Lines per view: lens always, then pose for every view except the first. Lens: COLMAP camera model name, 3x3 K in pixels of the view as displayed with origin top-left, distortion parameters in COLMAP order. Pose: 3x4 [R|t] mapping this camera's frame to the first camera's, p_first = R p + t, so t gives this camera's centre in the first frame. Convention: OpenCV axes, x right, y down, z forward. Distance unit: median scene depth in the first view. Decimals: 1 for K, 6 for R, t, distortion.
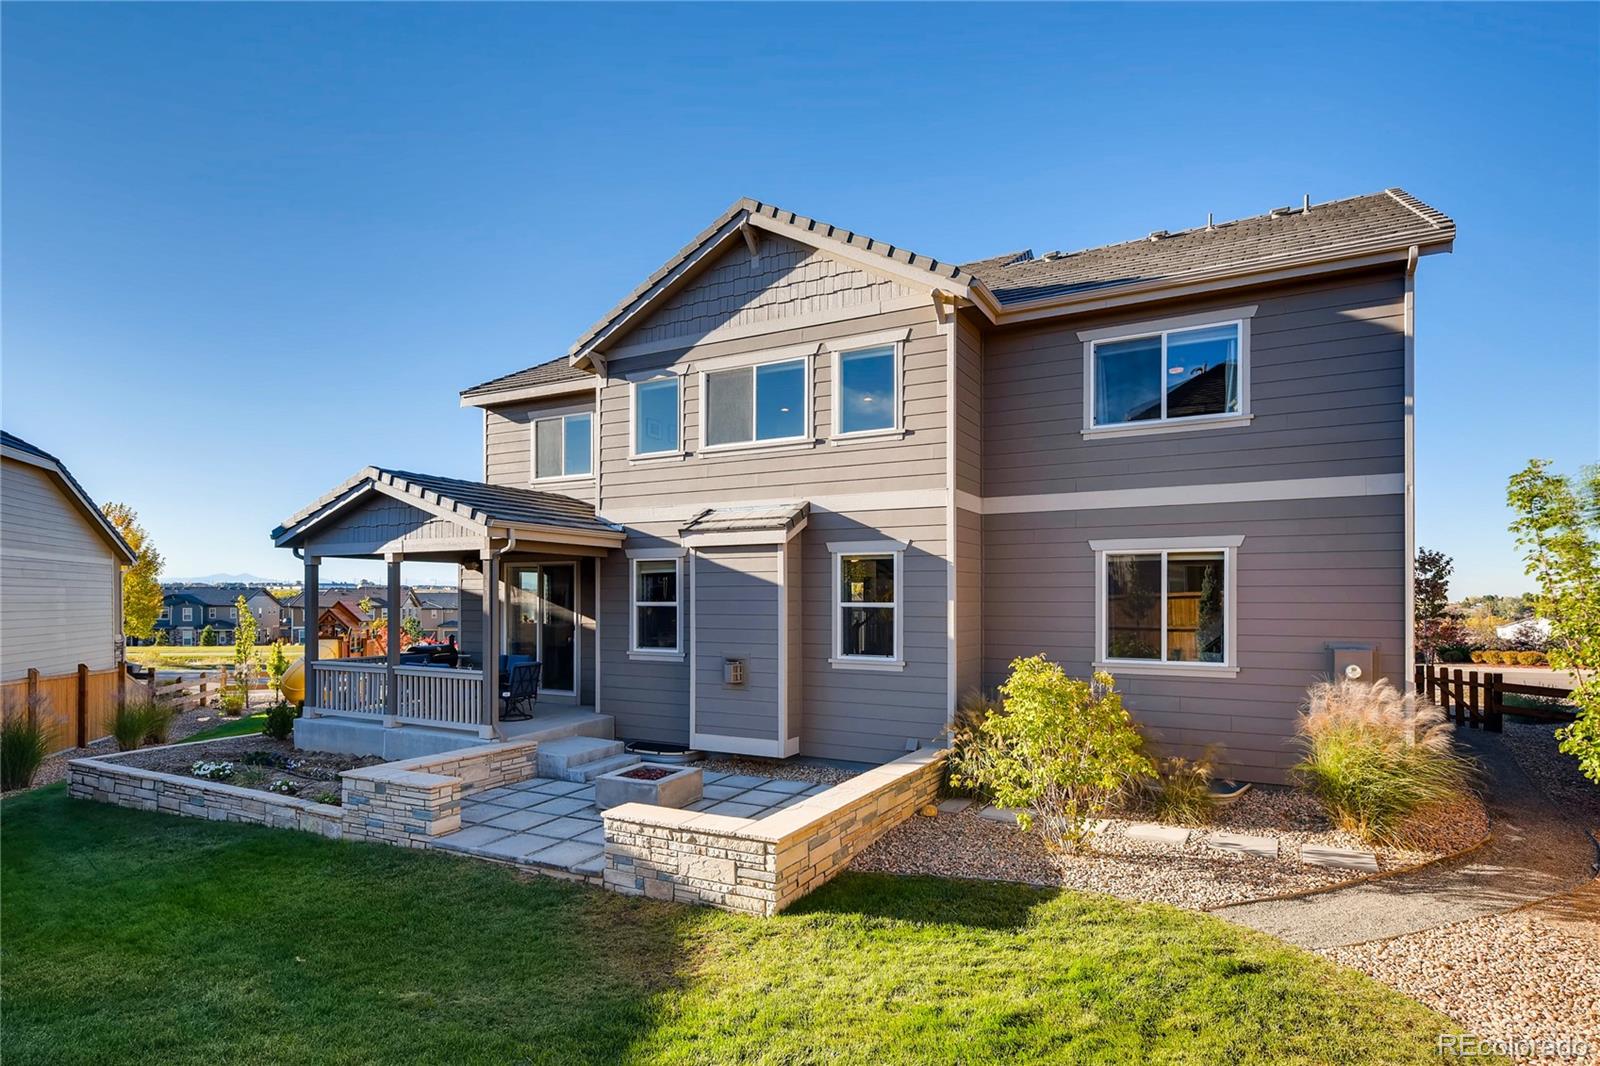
lens RADIAL K [[844.4, 0, 799.5], [0, 844.4, 600.6], [0, 0, 1]] dist [0.003994, 0.000299]
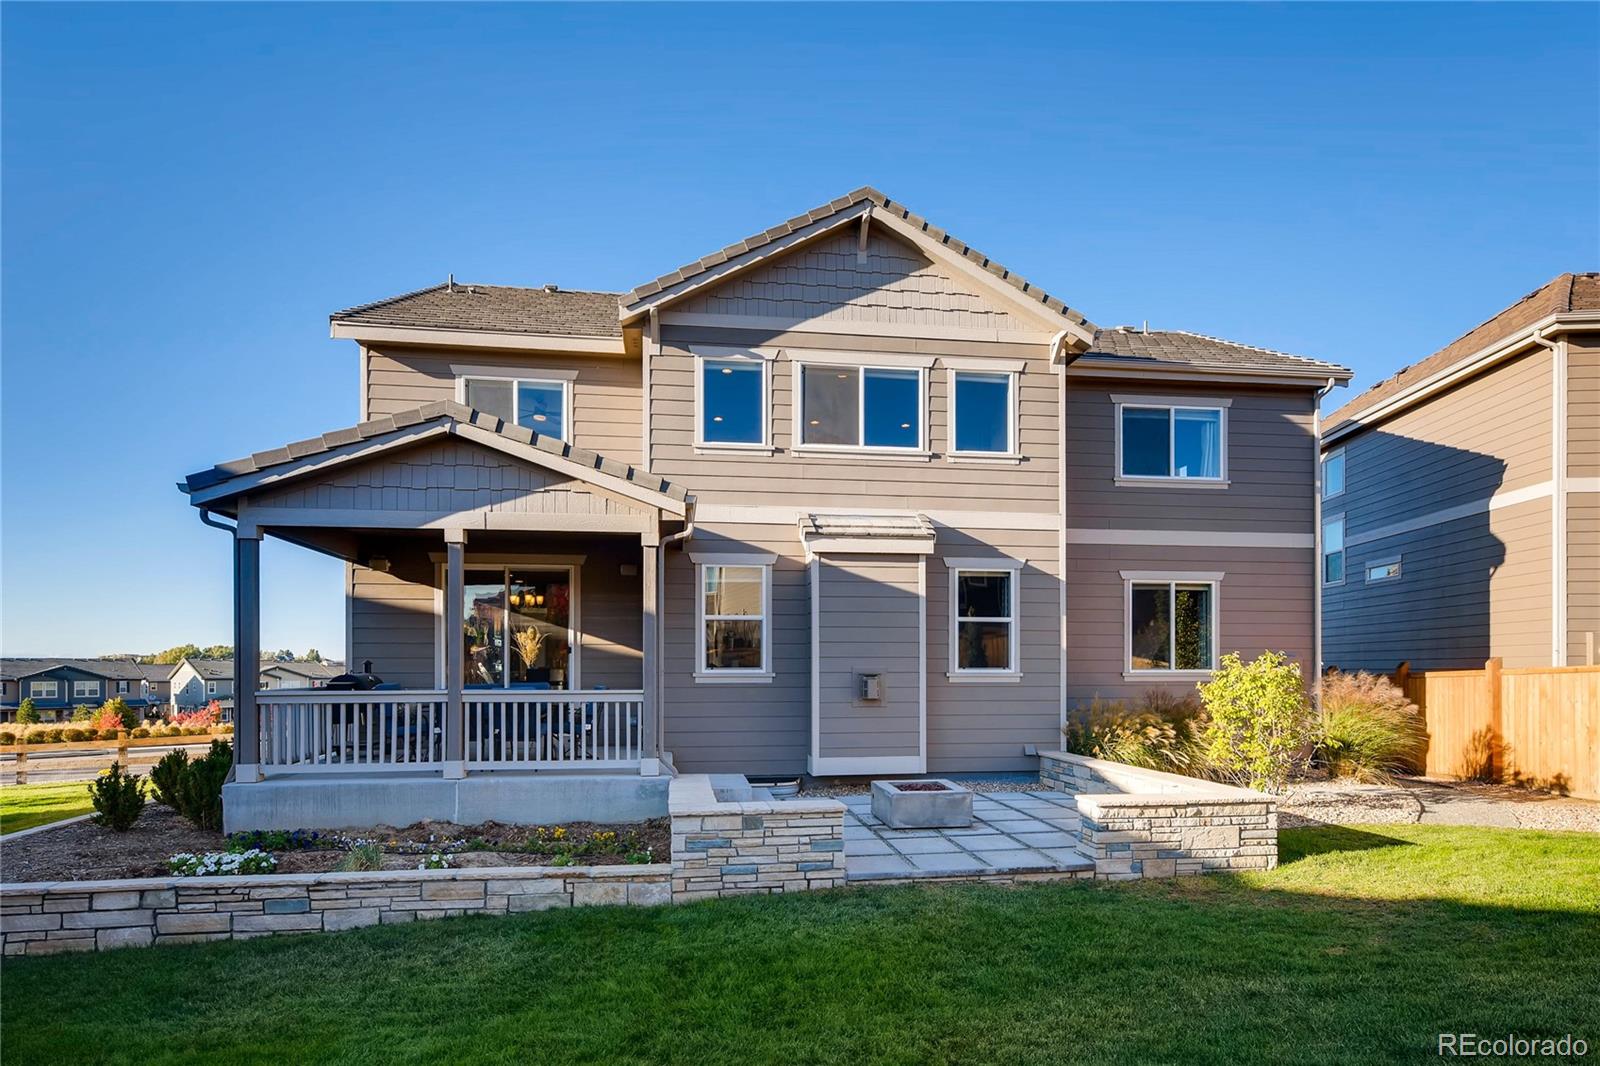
lens RADIAL K [[880.5, 0, 799.9], [0, 880.5, 669.7], [0, 0, 1]] dist [0.005803, -0.000137]
pose [[0.803554, -0.001822, 0.595229, -0.753359], [0.002921, 0.999995, -0.000882, 0.067672], [-0.595224, 0.002447, 0.803556, 0.266935]]
